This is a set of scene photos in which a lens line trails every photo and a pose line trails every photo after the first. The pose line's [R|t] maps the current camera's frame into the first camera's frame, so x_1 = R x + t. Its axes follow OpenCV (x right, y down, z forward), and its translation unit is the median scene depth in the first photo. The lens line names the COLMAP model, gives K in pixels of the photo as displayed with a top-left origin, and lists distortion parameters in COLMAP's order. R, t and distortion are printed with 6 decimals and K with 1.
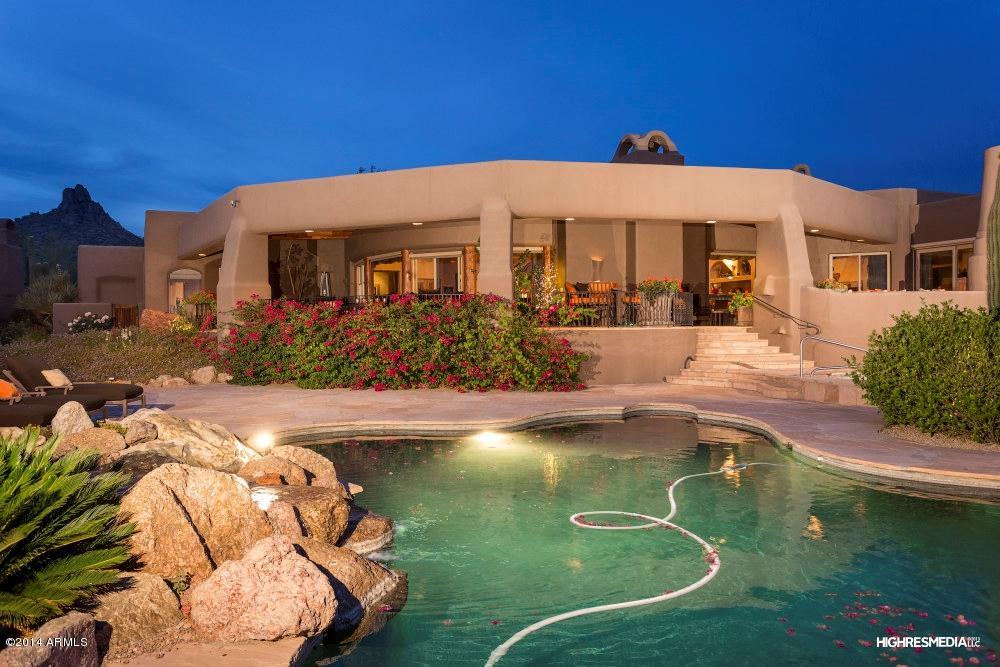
lens RADIAL K [[682.0, 0, 500.0], [0, 682.0, 333.5], [0, 0, 1]] dist [0.000317, 0.000132]
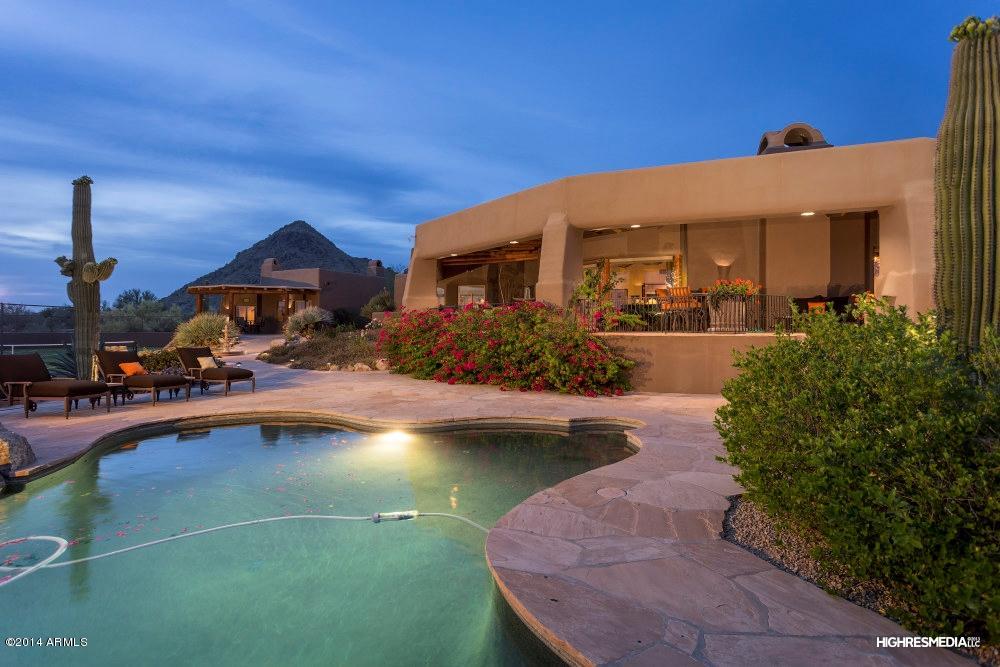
lens RADIAL K [[523.7, 0, 500.0], [0, 523.7, 333.5], [0, 0, 1]] dist [0.026675, -0.000194]
pose [[0.850507, 0.014285, -0.525770, 0.357655], [-0.013916, 0.999892, 0.004657, -0.009777], [0.525780, 0.003355, 0.850614, 0.244360]]
